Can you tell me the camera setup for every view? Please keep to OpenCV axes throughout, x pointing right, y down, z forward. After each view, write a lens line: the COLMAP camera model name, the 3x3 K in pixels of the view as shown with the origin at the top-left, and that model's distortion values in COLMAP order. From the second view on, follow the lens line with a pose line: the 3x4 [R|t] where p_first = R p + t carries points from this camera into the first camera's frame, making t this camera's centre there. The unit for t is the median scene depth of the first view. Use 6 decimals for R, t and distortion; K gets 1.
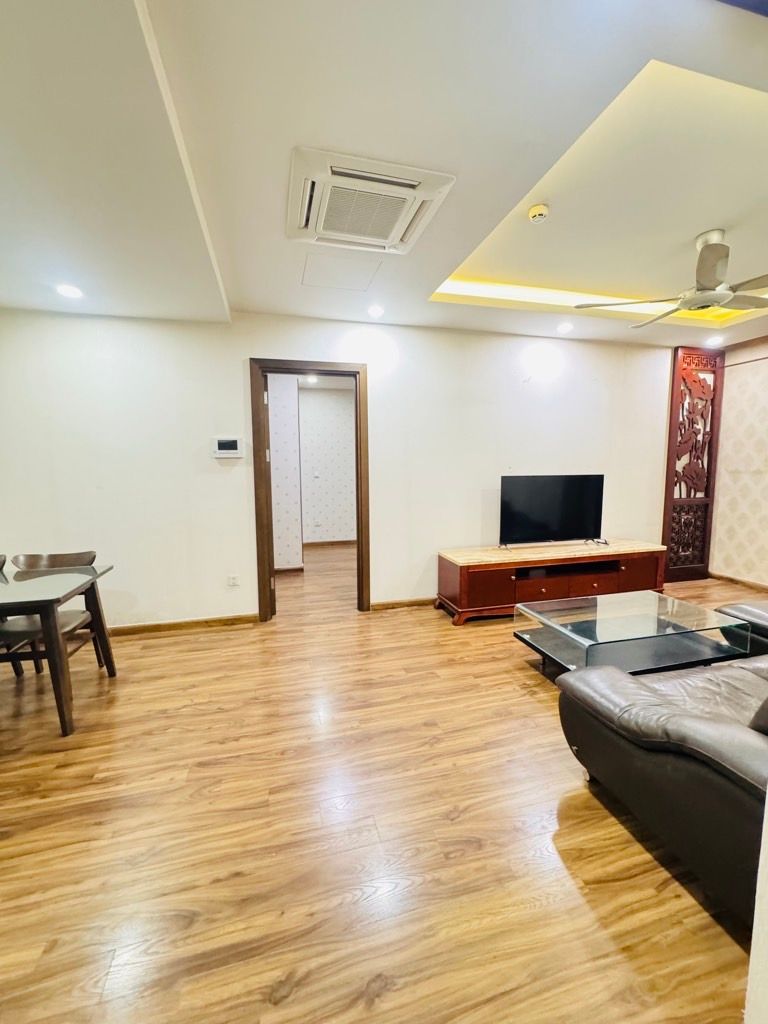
lens RADIAL K [[418.2, 0, 384.0], [0, 418.2, 512.0], [0, 0, 1]] dist [-0.007790, 0.000002]
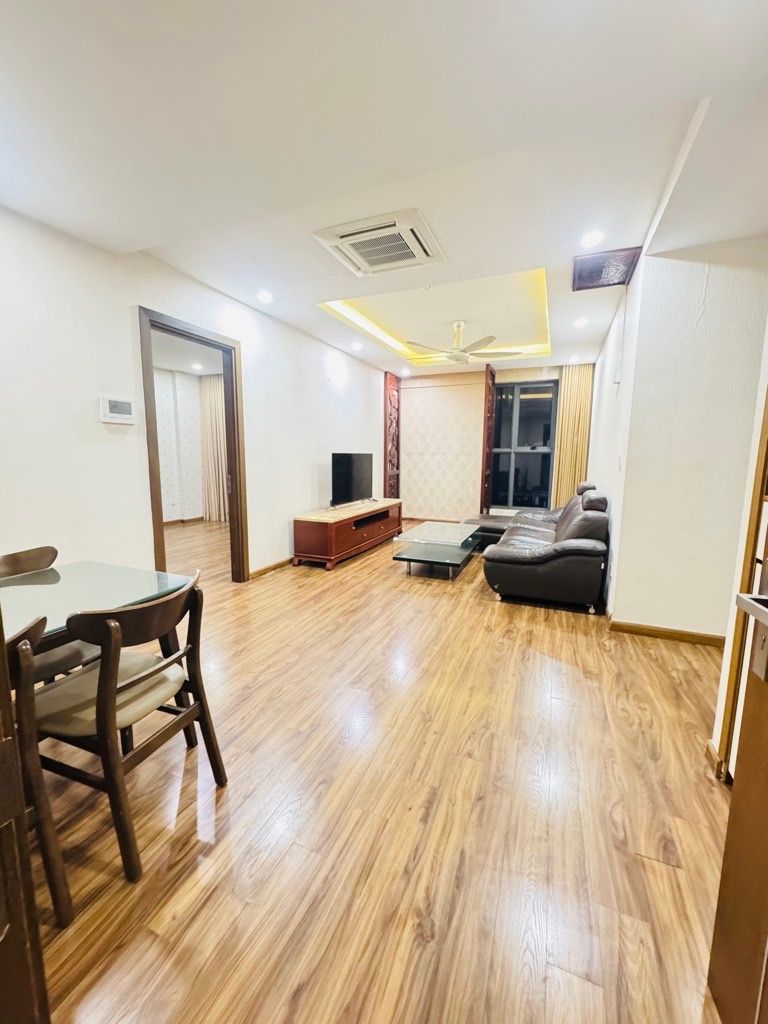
lens RADIAL K [[406.9, 0, 384.0], [0, 406.9, 512.0], [0, 0, 1]] dist [-0.006576, 0.000692]
pose [[0.613750, -0.097483, 0.783459, -0.691086], [0.070940, 0.995143, 0.068249, 0.023309], [-0.786307, 0.013691, 0.617685, 0.112373]]
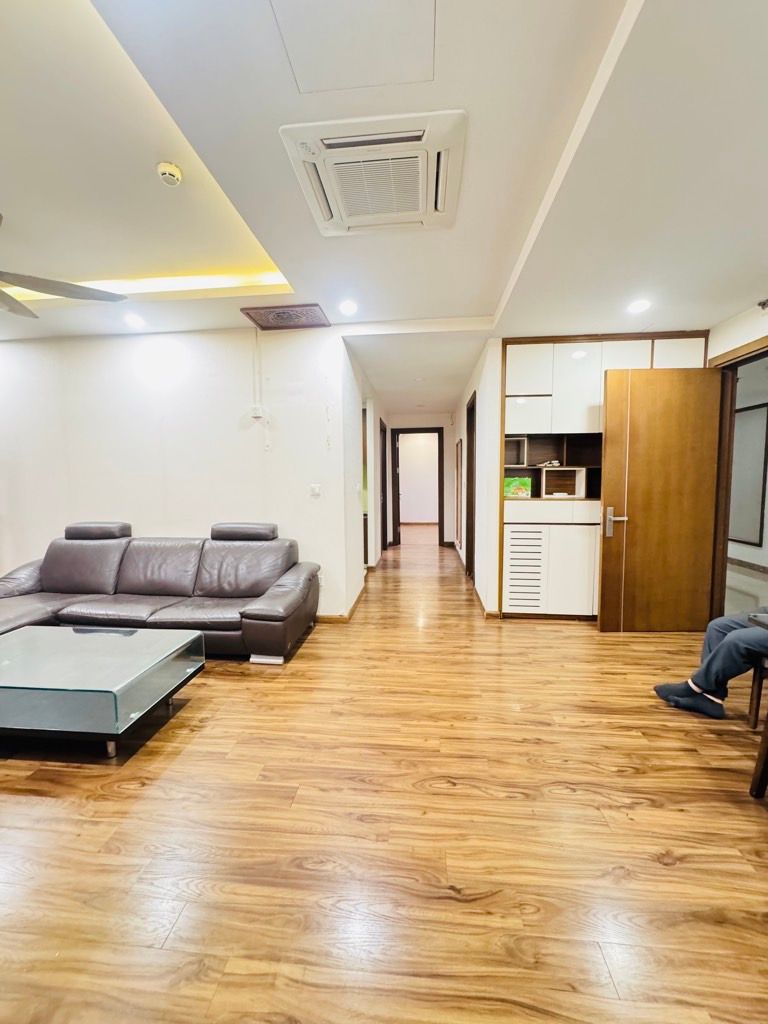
lens RADIAL K [[418.2, 0, 384.0], [0, 418.2, 512.0], [0, 0, 1]] dist [-0.007790, 0.000002]
pose [[-0.937421, -0.010660, 0.348034, -0.226789], [0.055585, 0.982132, 0.179800, -0.107255], [-0.343731, 0.187894, -0.920079, 1.153565]]
